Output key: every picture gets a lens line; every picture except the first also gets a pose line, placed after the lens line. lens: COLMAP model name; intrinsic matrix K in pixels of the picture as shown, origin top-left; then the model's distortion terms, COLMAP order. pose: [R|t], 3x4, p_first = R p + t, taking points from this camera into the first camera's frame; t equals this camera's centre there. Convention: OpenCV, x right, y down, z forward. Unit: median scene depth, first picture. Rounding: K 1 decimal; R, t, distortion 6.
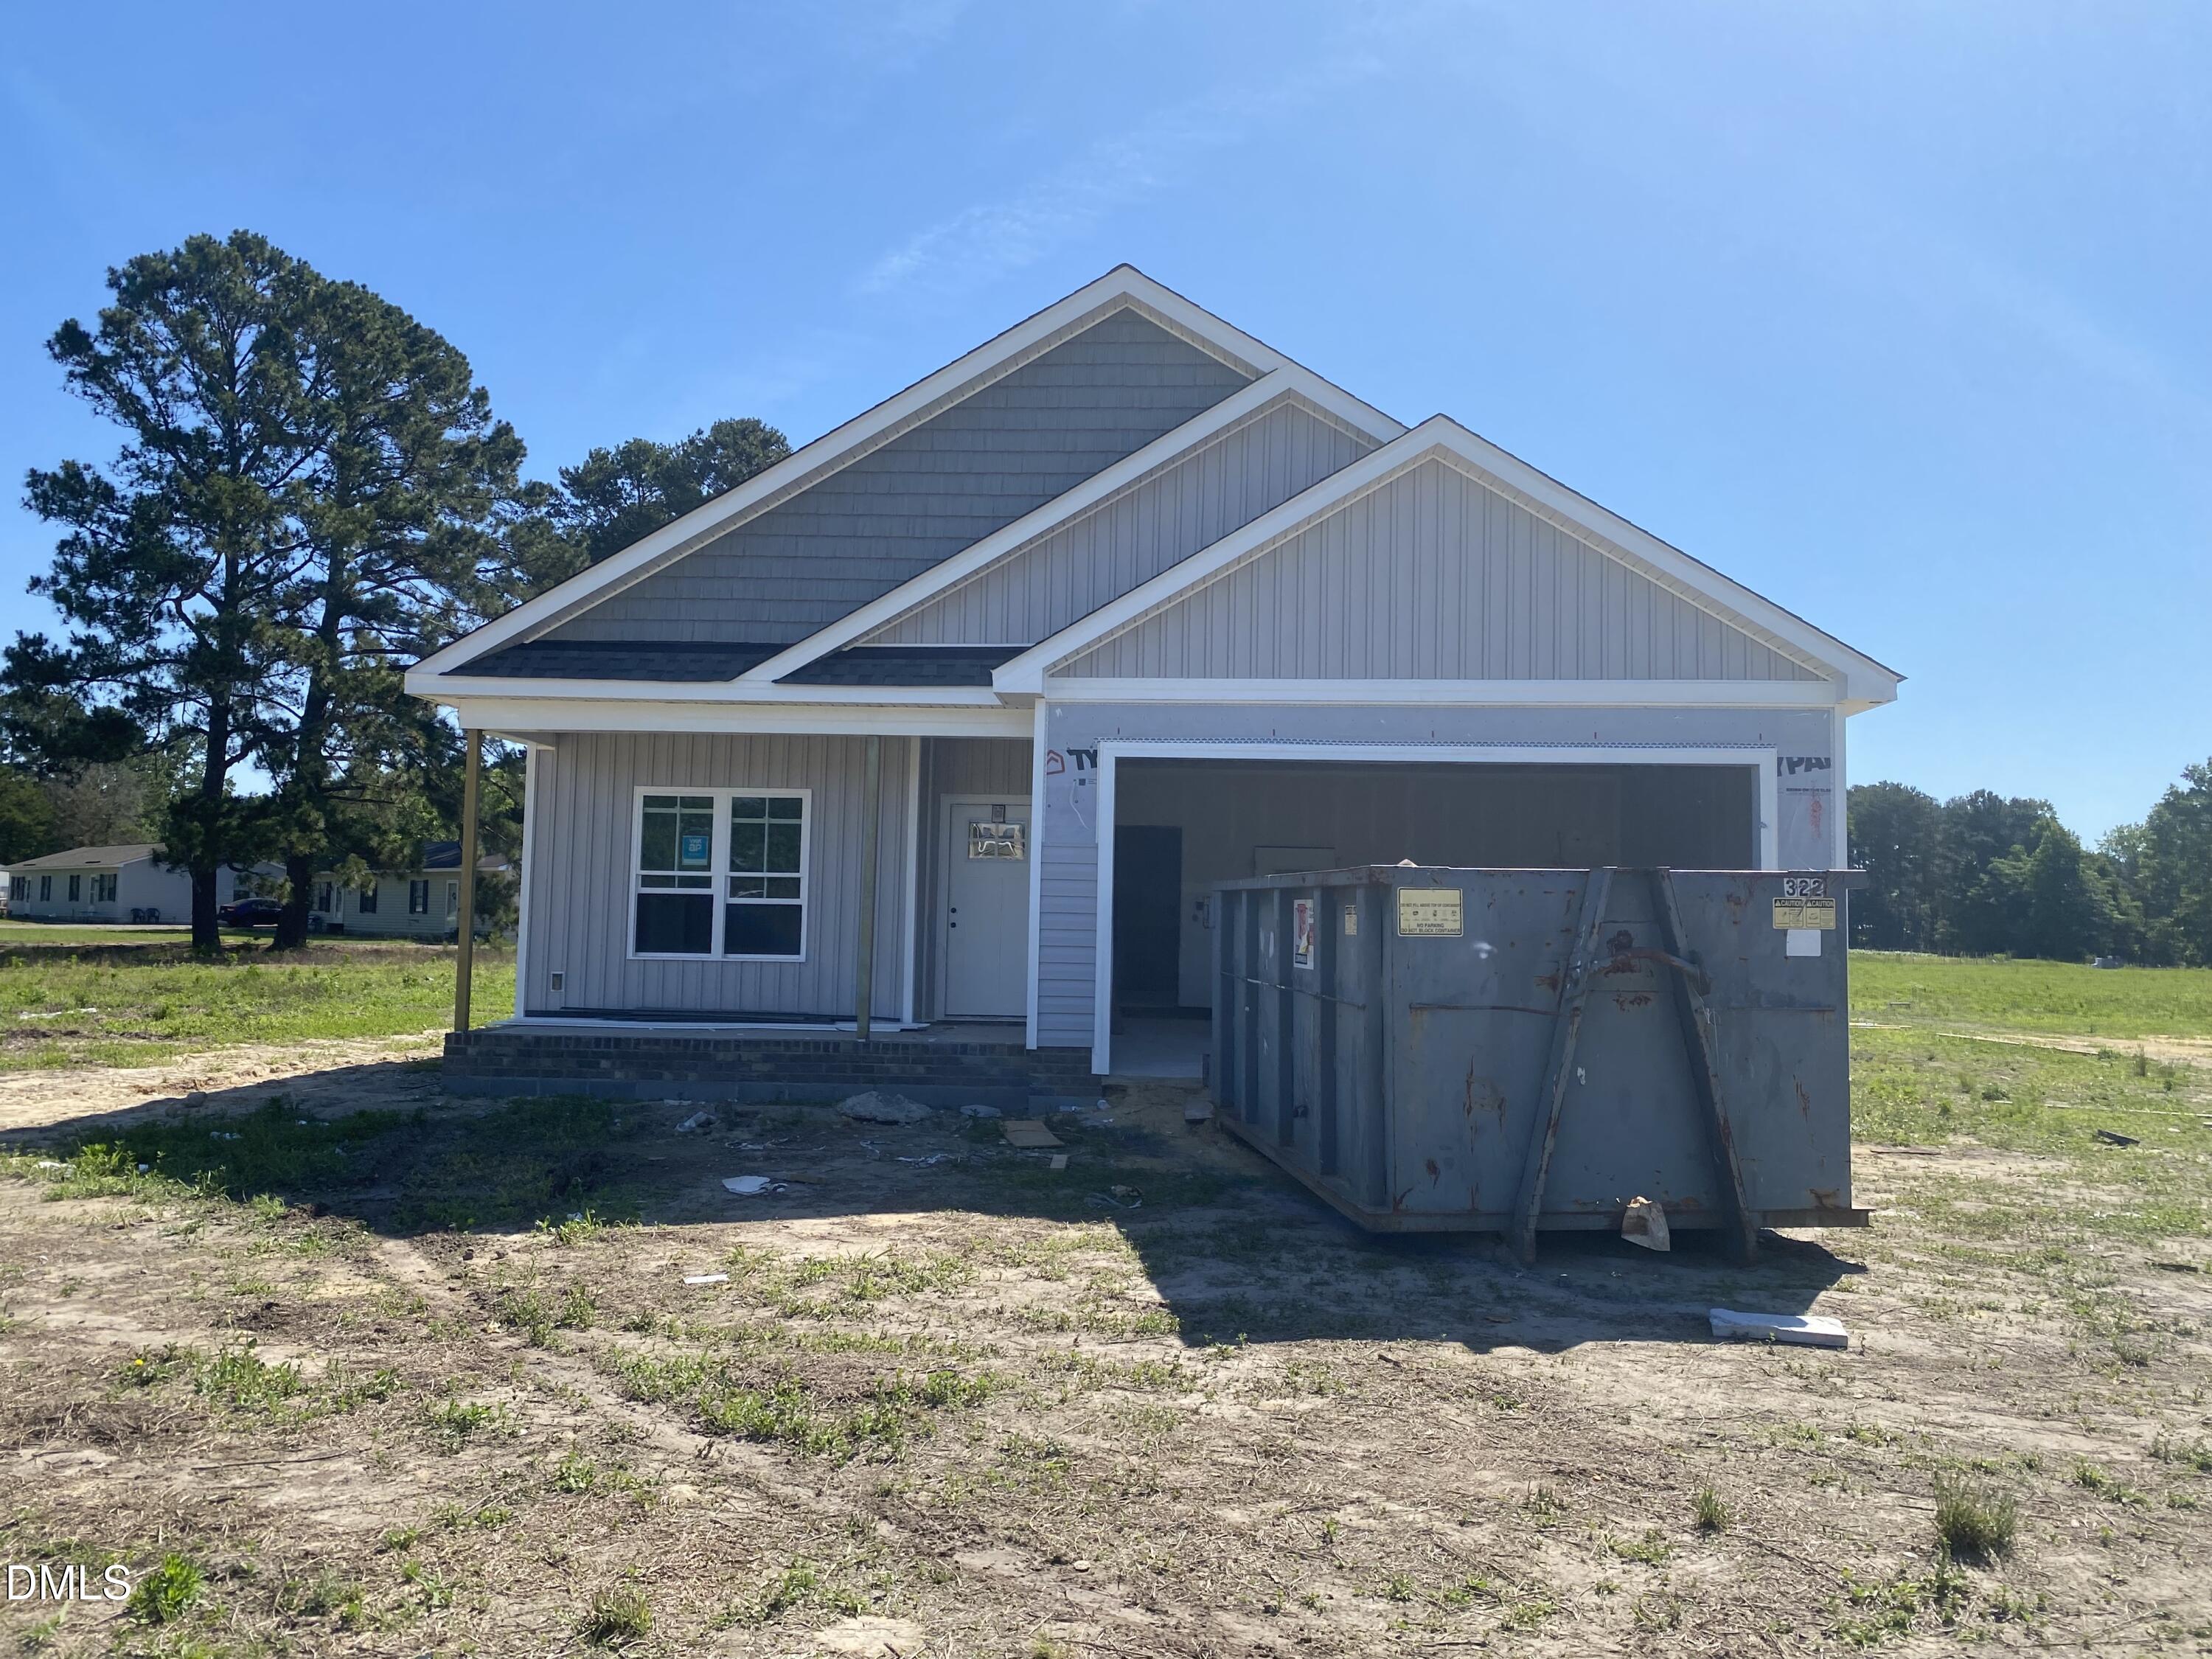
lens RADIAL K [[1702.7, 0, 1112.7], [0, 1702.7, 815.2], [0, 0, 1]] dist [-0.007832, -0.000417]
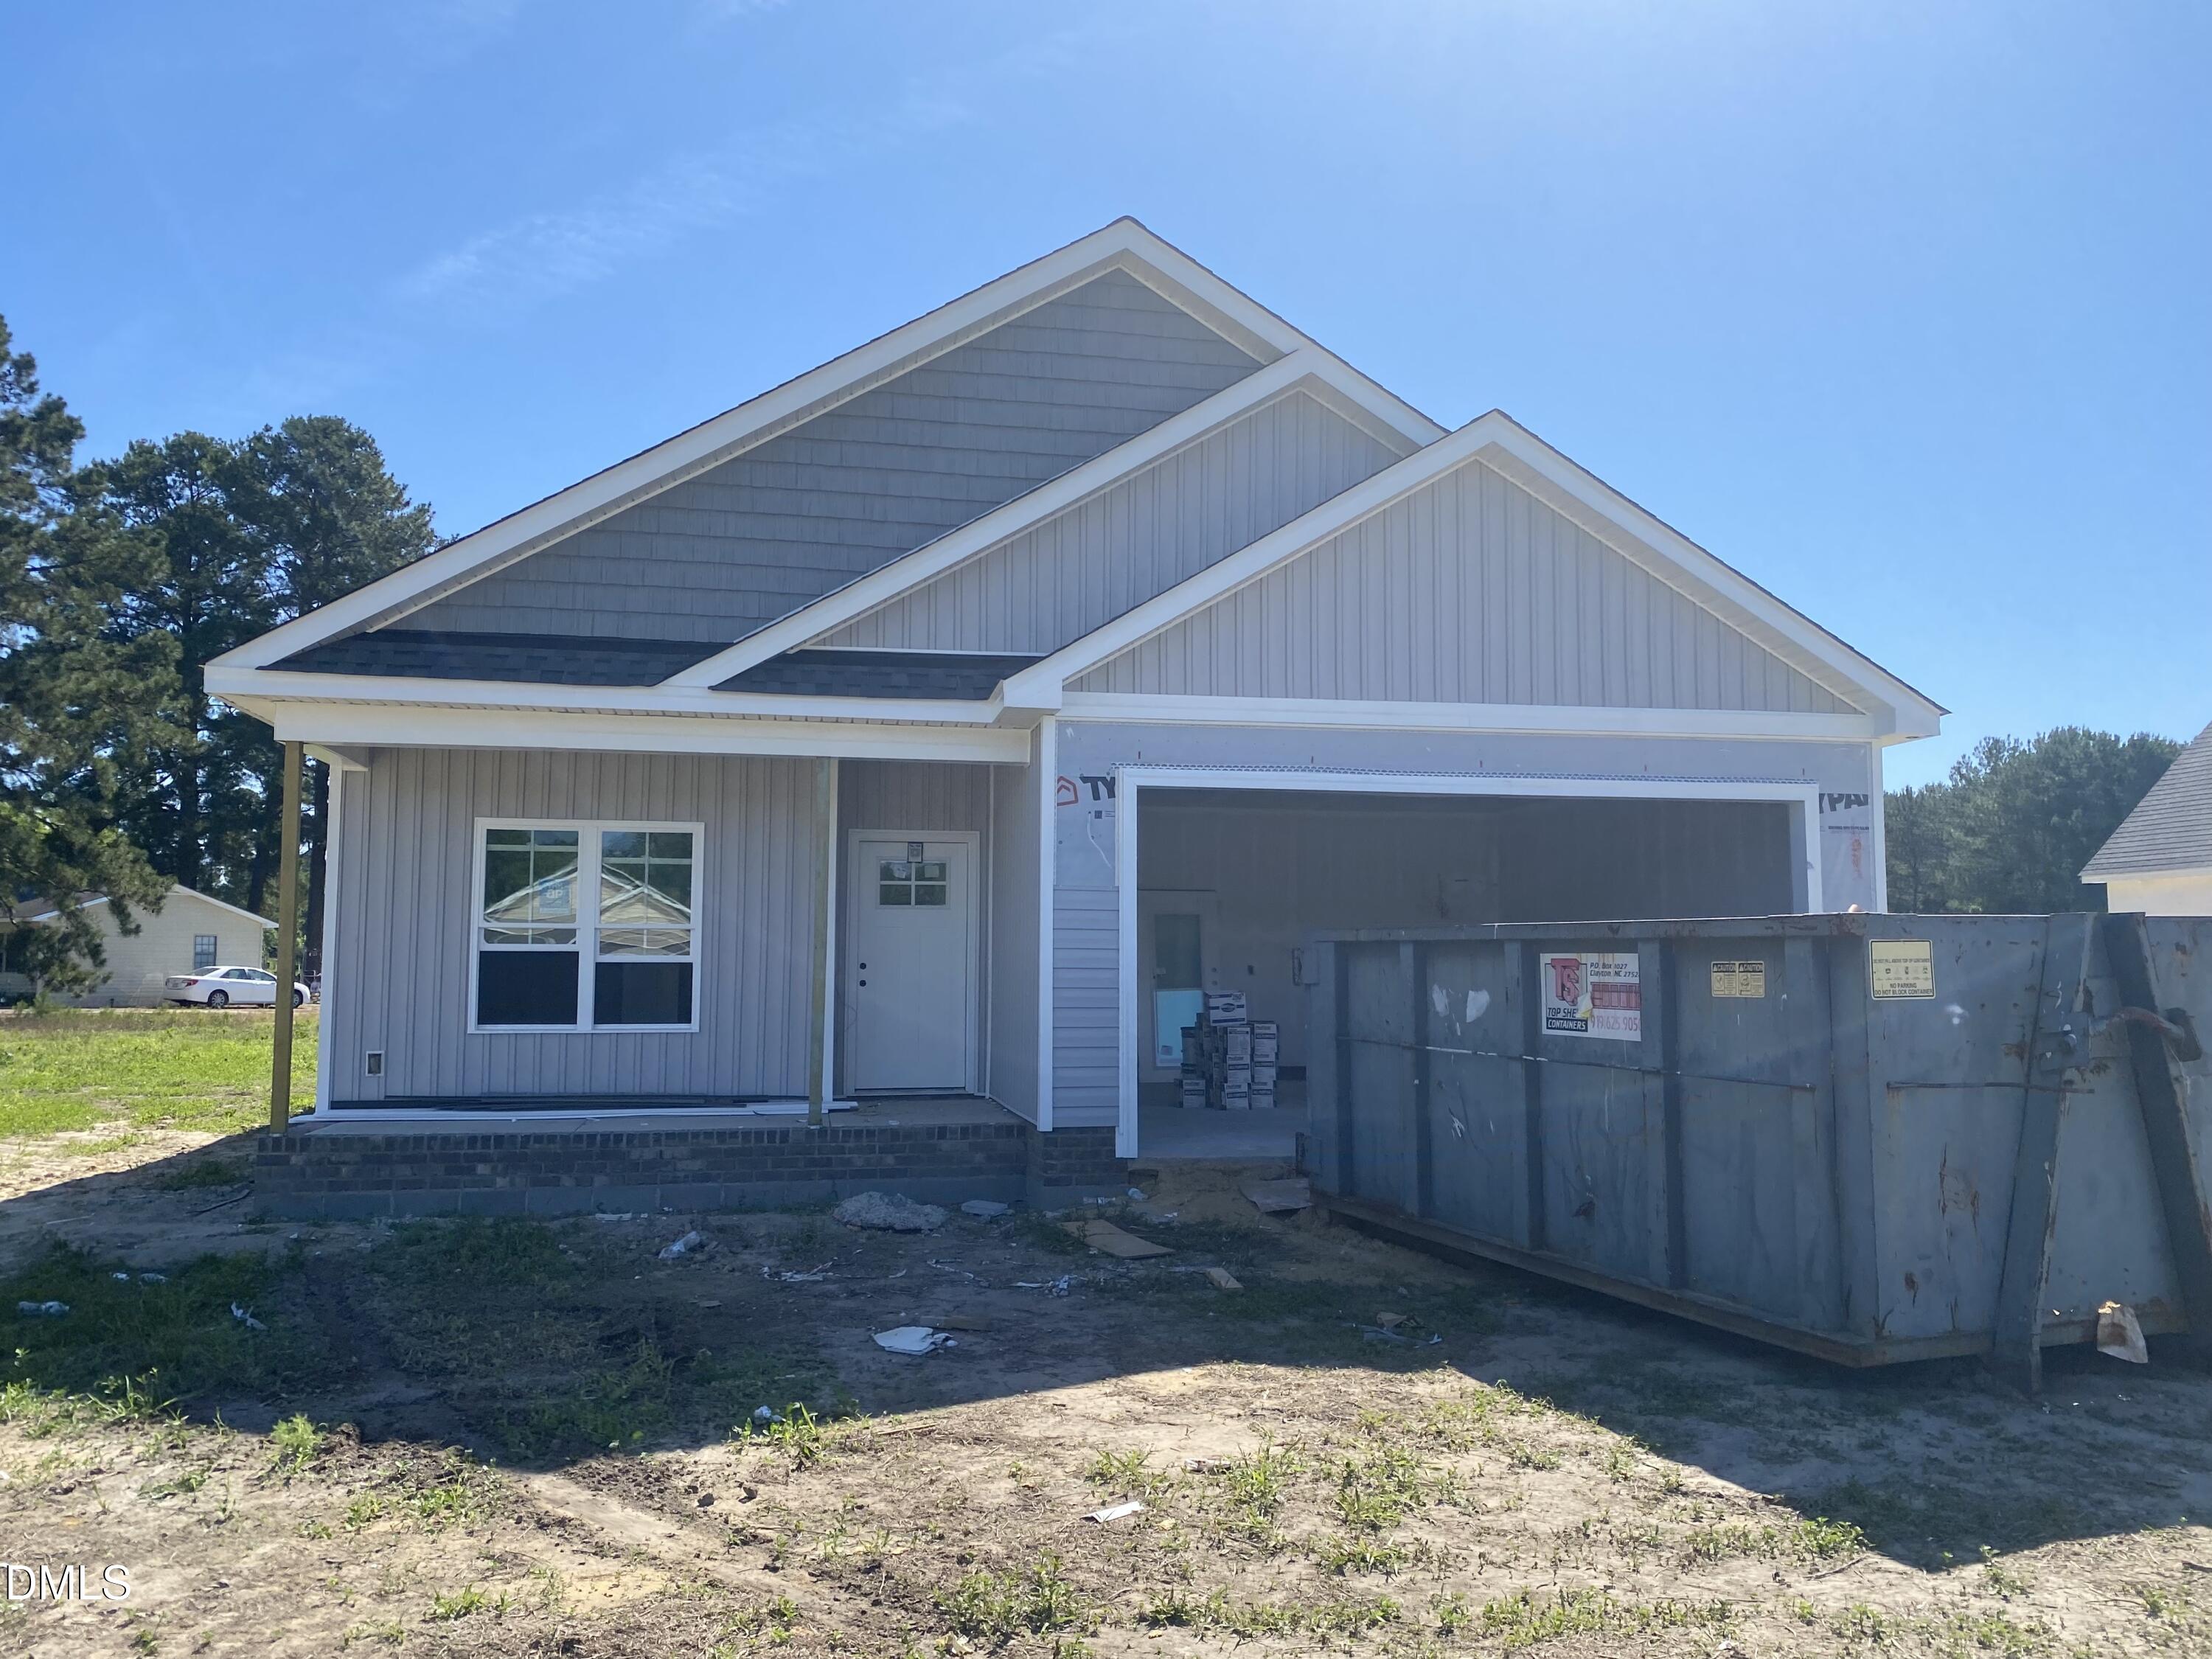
lens RADIAL K [[1702.7, 0, 1101.8], [0, 1702.7, 845.4], [0, 0, 1]] dist [-0.007832, -0.000417]
pose [[0.969234, 0.002377, 0.246129, -0.216634], [-0.000666, 0.999975, -0.007035, 0.001728], [-0.246139, 0.006655, 0.969212, 0.167278]]
